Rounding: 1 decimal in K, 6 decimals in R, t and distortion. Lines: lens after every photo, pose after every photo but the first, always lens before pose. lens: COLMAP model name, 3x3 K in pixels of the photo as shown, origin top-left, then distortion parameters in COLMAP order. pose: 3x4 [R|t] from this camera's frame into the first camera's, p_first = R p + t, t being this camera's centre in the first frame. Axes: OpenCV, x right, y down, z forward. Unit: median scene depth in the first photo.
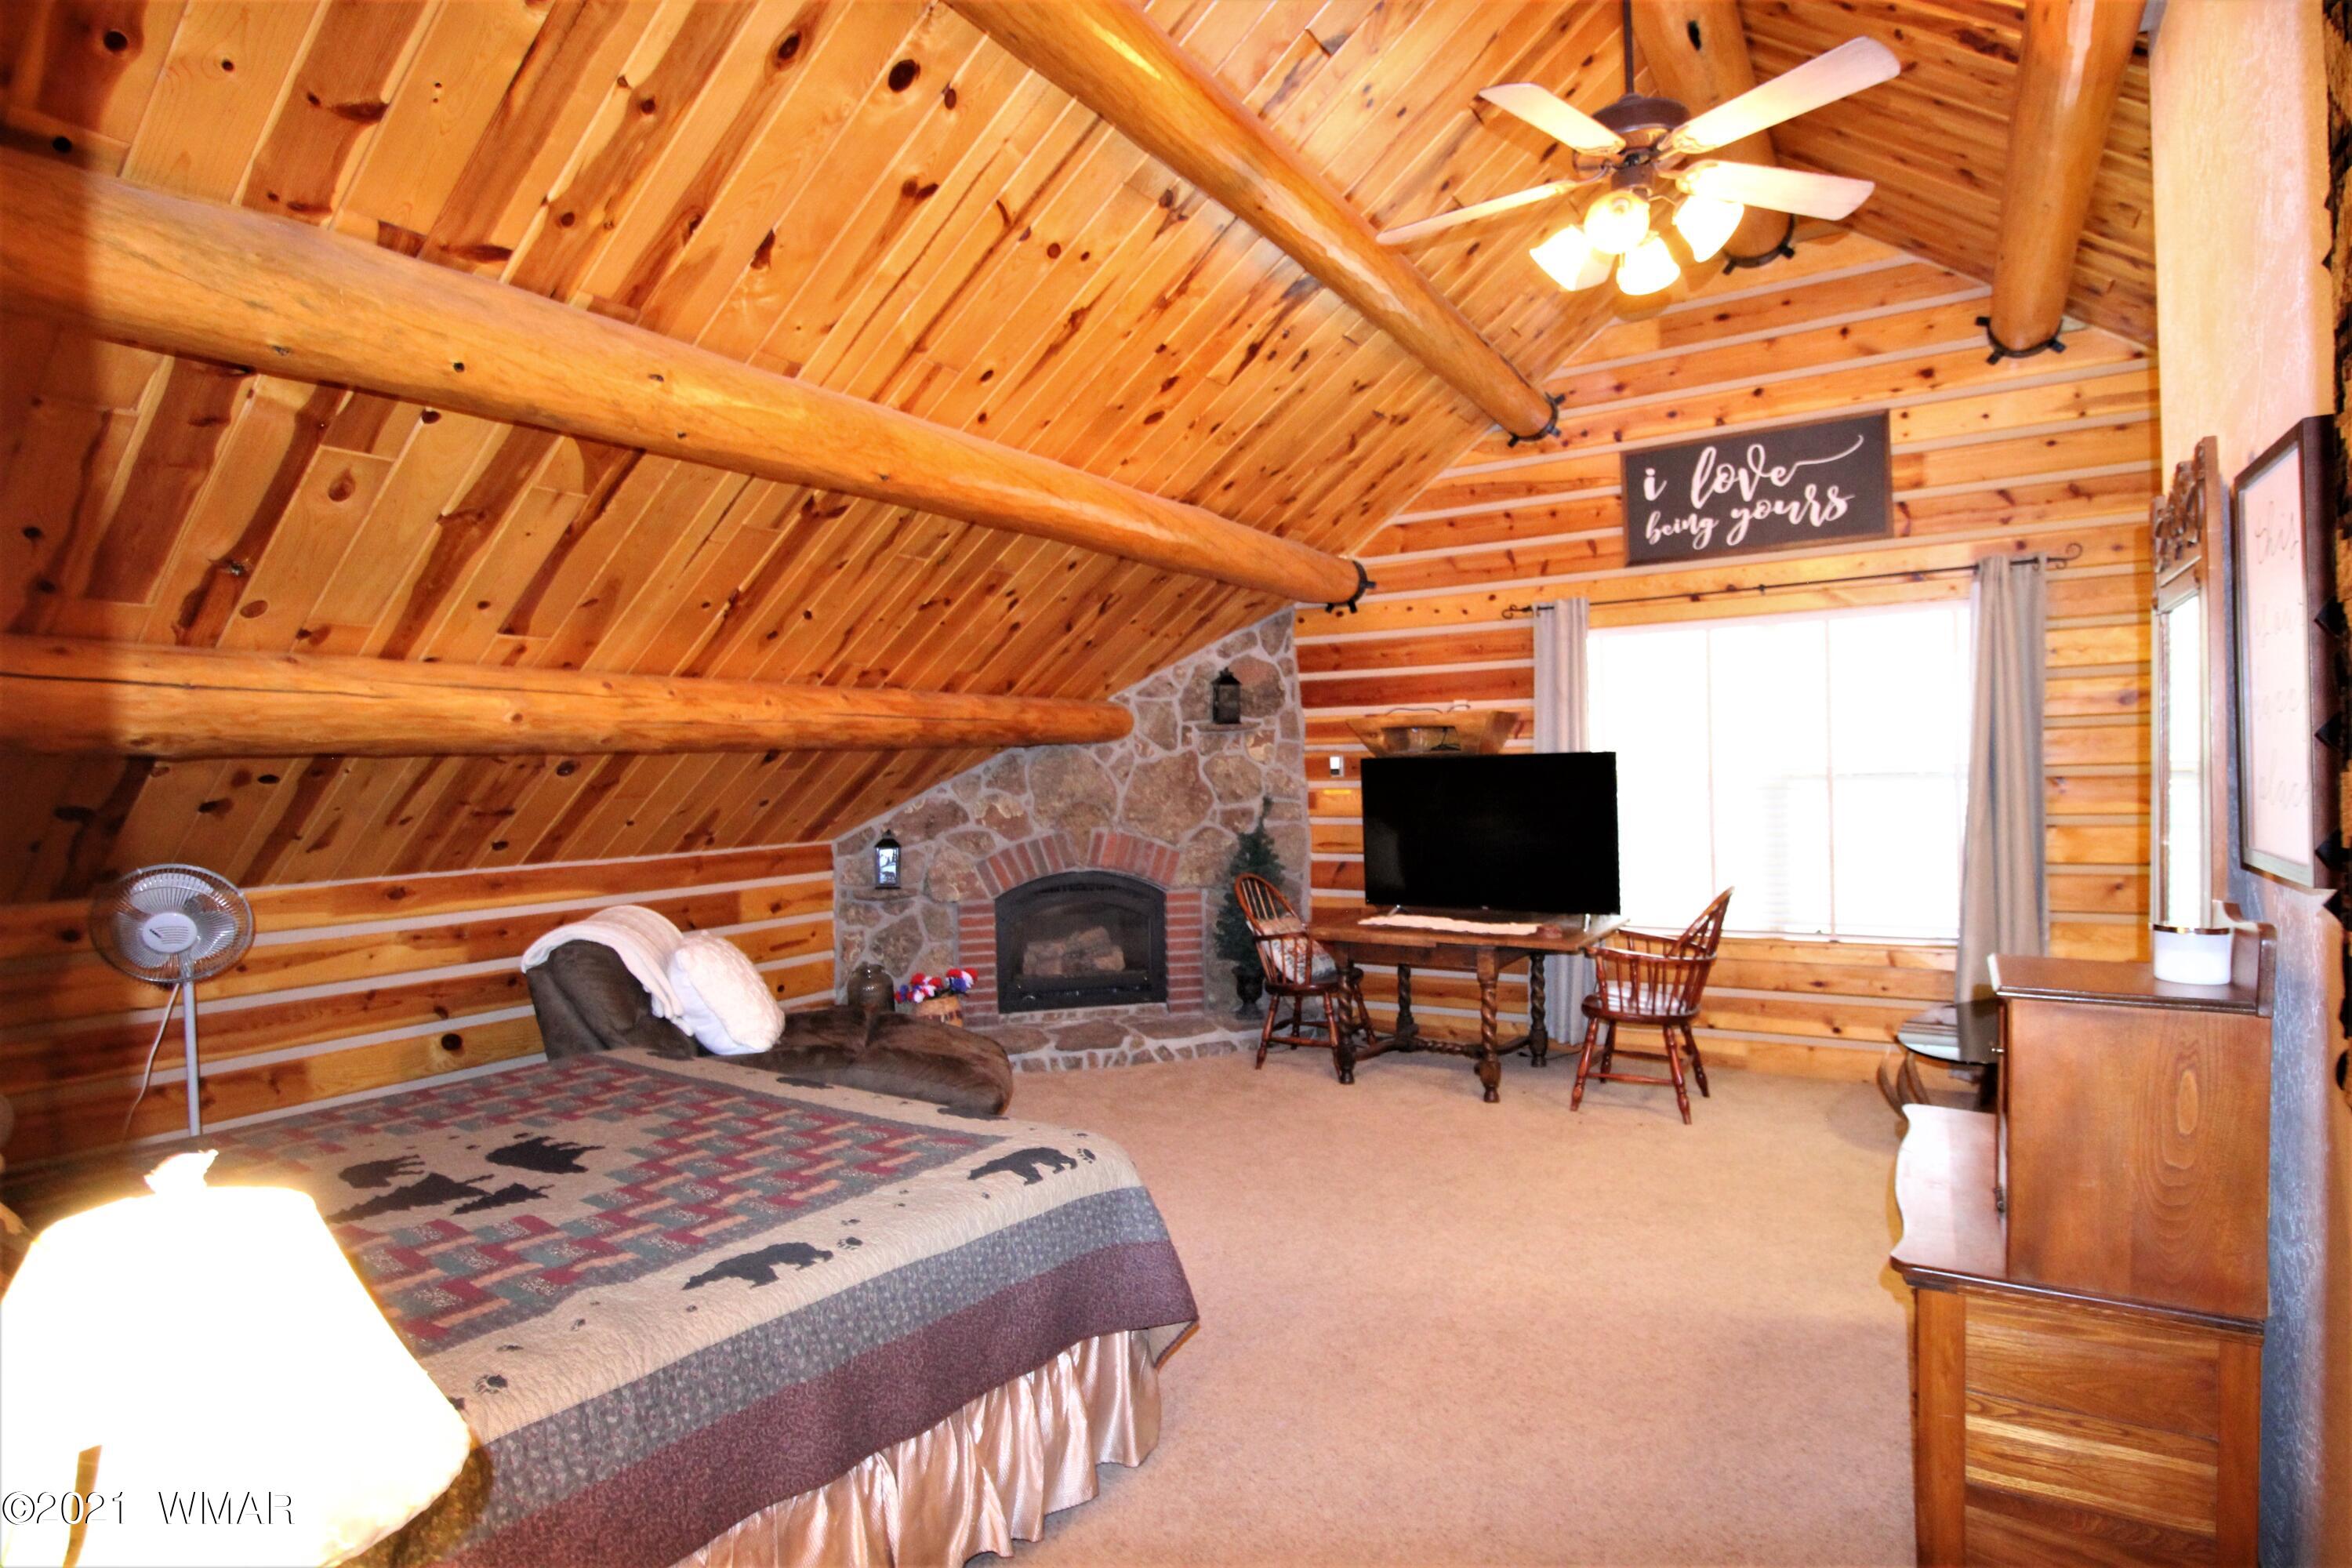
lens RADIAL K [[1211.8, 0, 1181.7], [0, 1211.8, 785.4], [0, 0, 1]] dist [0.003696, -0.012494]
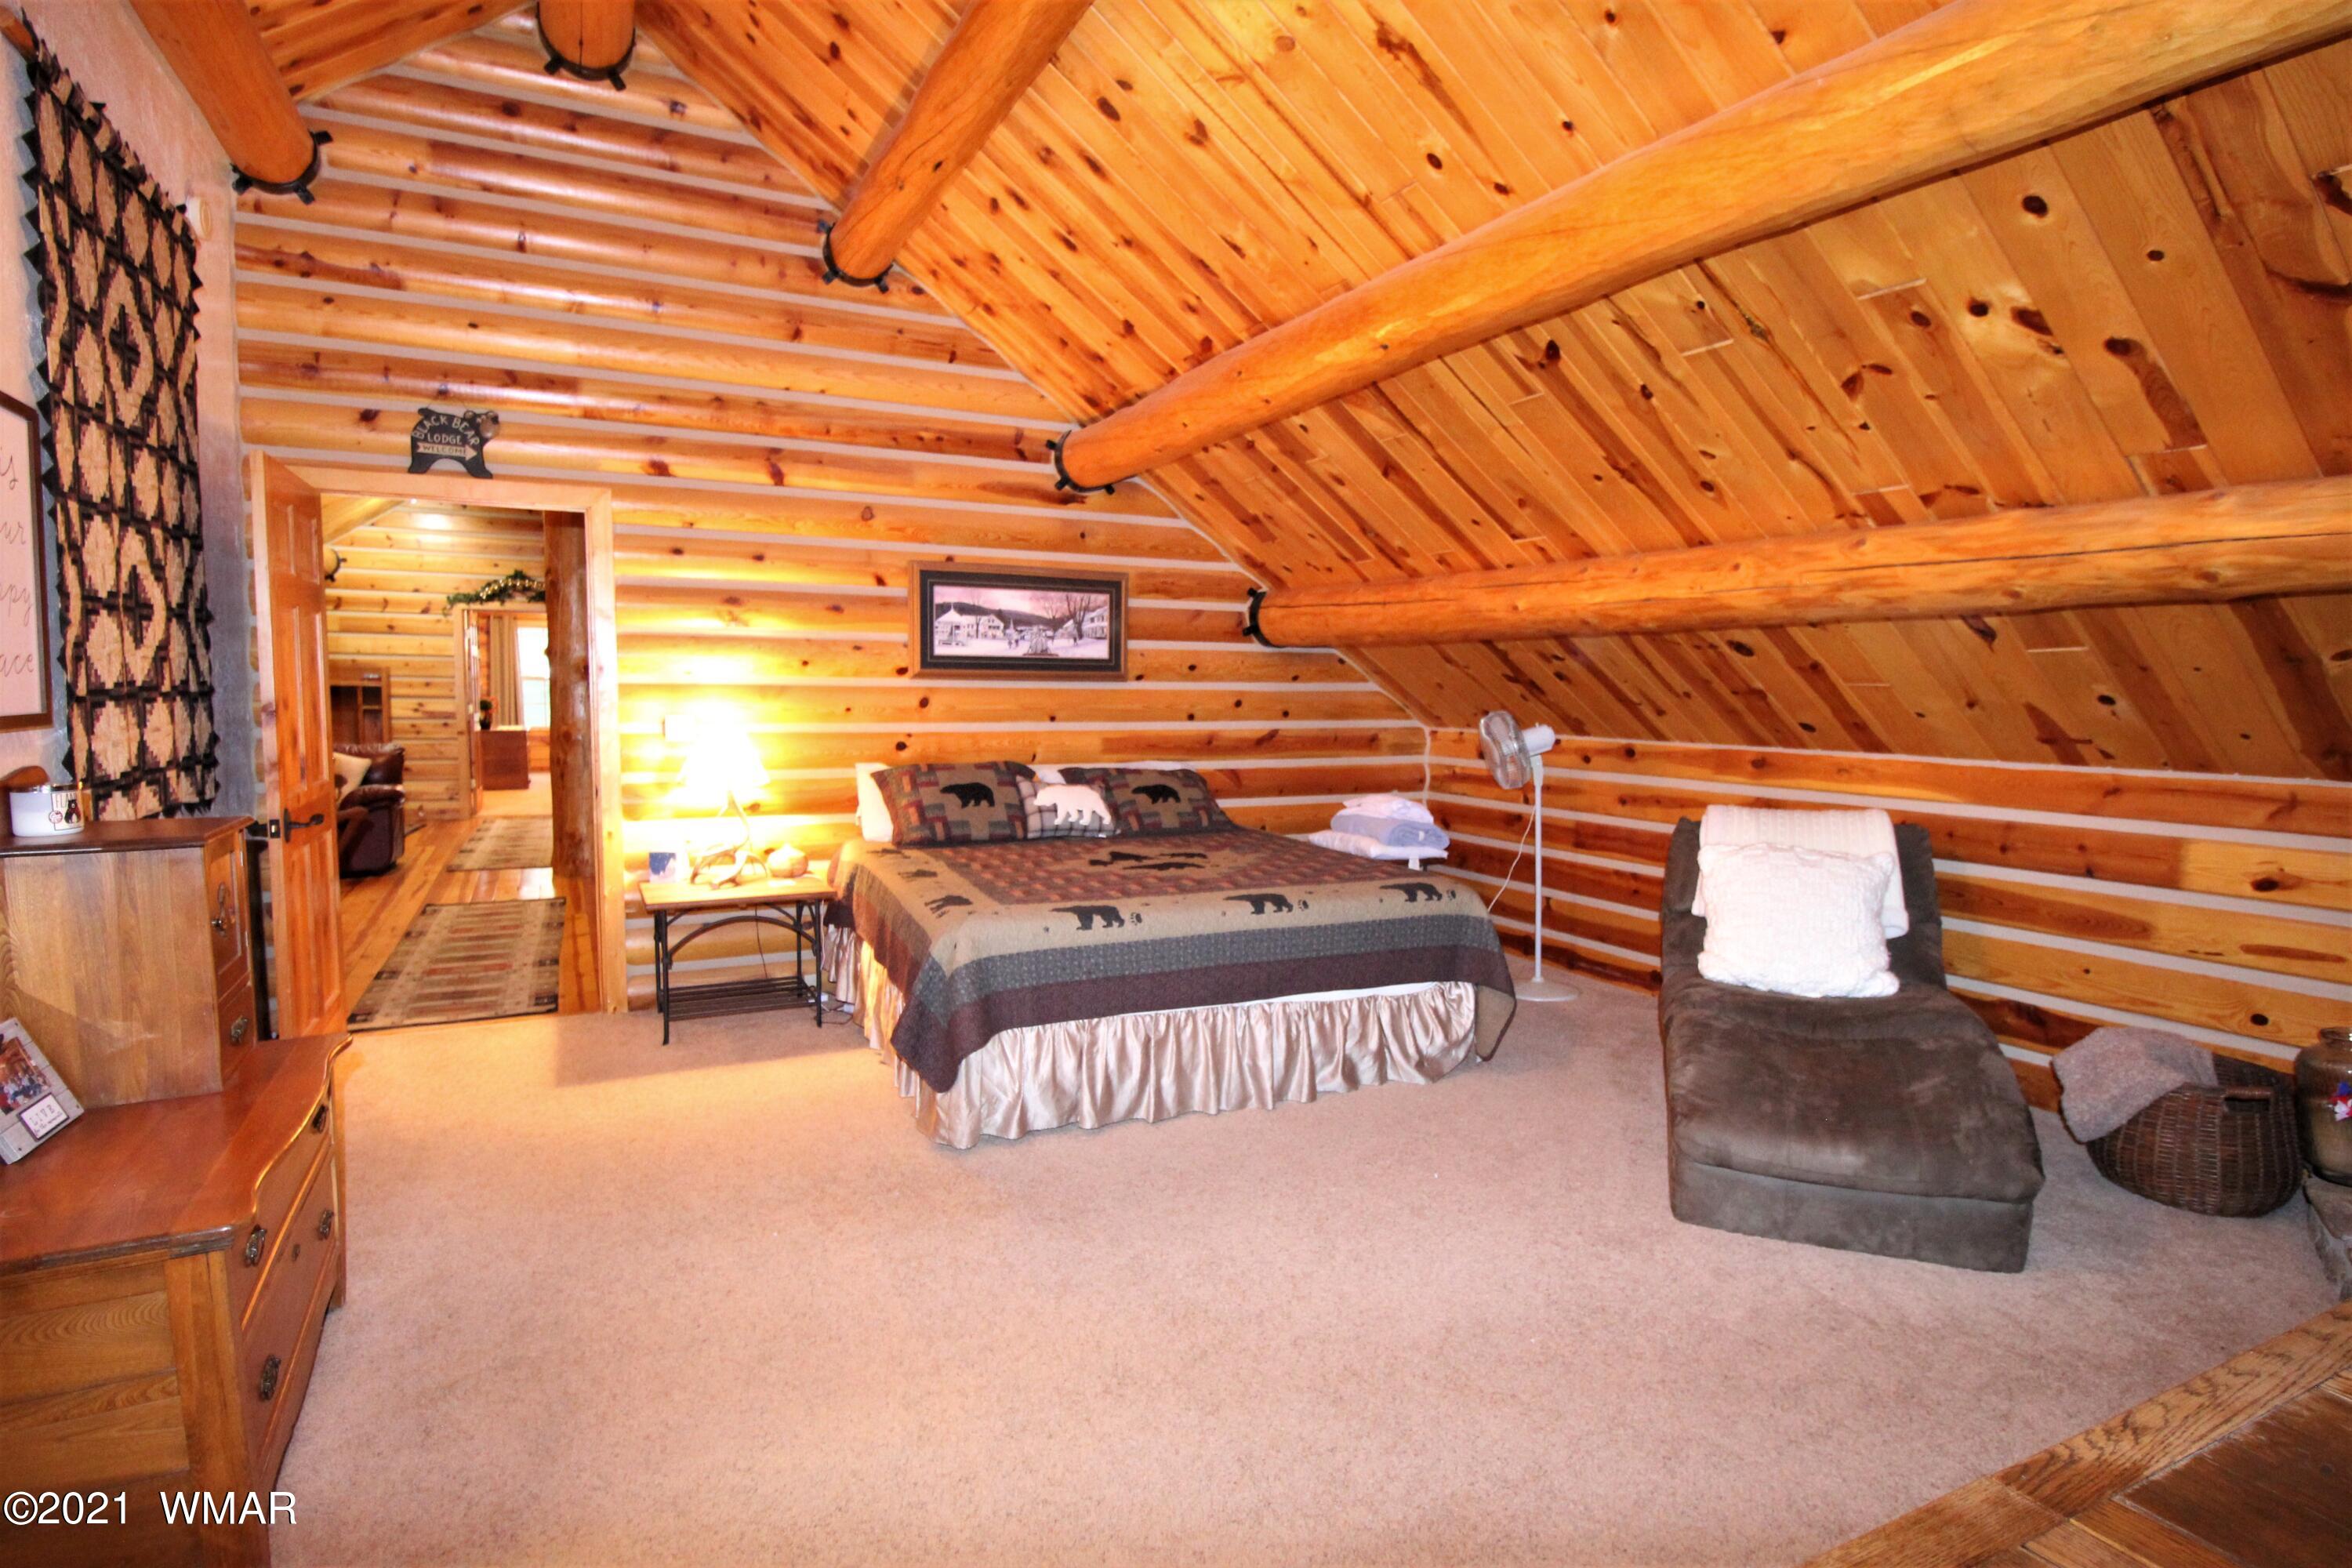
lens RADIAL K [[1211.8, 0, 1181.7], [0, 1211.8, 785.4], [0, 0, 1]] dist [0.003696, -0.012494]
pose [[-0.491800, 0.083927, -0.866654, 0.610375], [-0.014594, 0.994409, 0.104580, -0.001480], [0.870586, 0.064081, -0.487826, 1.170403]]
